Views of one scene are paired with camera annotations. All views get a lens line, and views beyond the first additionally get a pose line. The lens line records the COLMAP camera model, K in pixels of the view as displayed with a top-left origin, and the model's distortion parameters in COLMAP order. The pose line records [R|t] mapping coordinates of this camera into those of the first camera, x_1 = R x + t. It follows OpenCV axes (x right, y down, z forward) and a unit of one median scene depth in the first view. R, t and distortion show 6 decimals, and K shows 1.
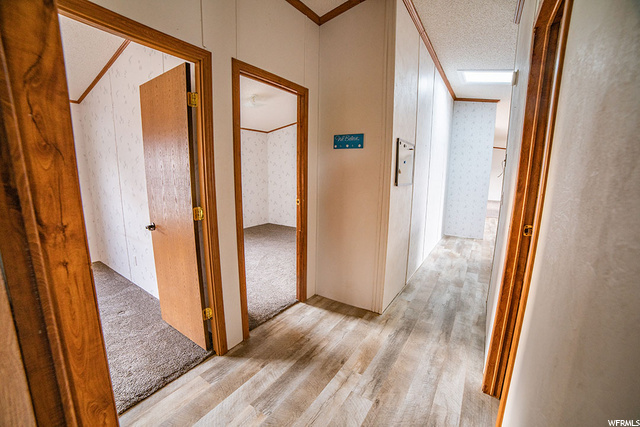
lens RADIAL K [[258.7, 0, 318.4], [0, 258.7, 217.7], [0, 0, 1]] dist [-0.110513, 0.035800]
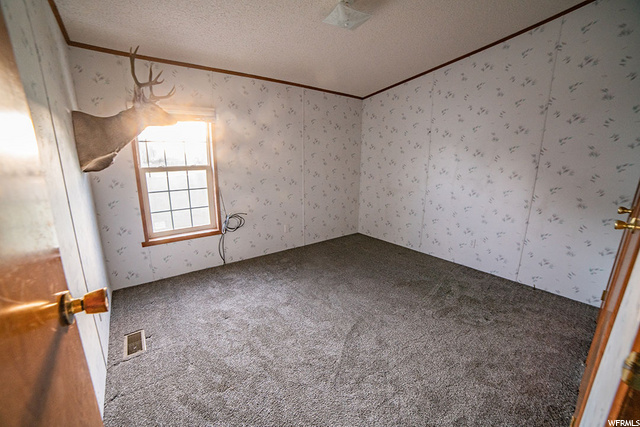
lens RADIAL K [[258.7, 0, 318.4], [0, 258.7, 217.7], [0, 0, 1]] dist [-0.110513, 0.035800]
pose [[0.949219, 0.066816, -0.307441, -0.087750], [-0.050502, 0.996876, 0.060726, -0.059586], [0.310538, -0.042116, 0.949628, 0.327905]]
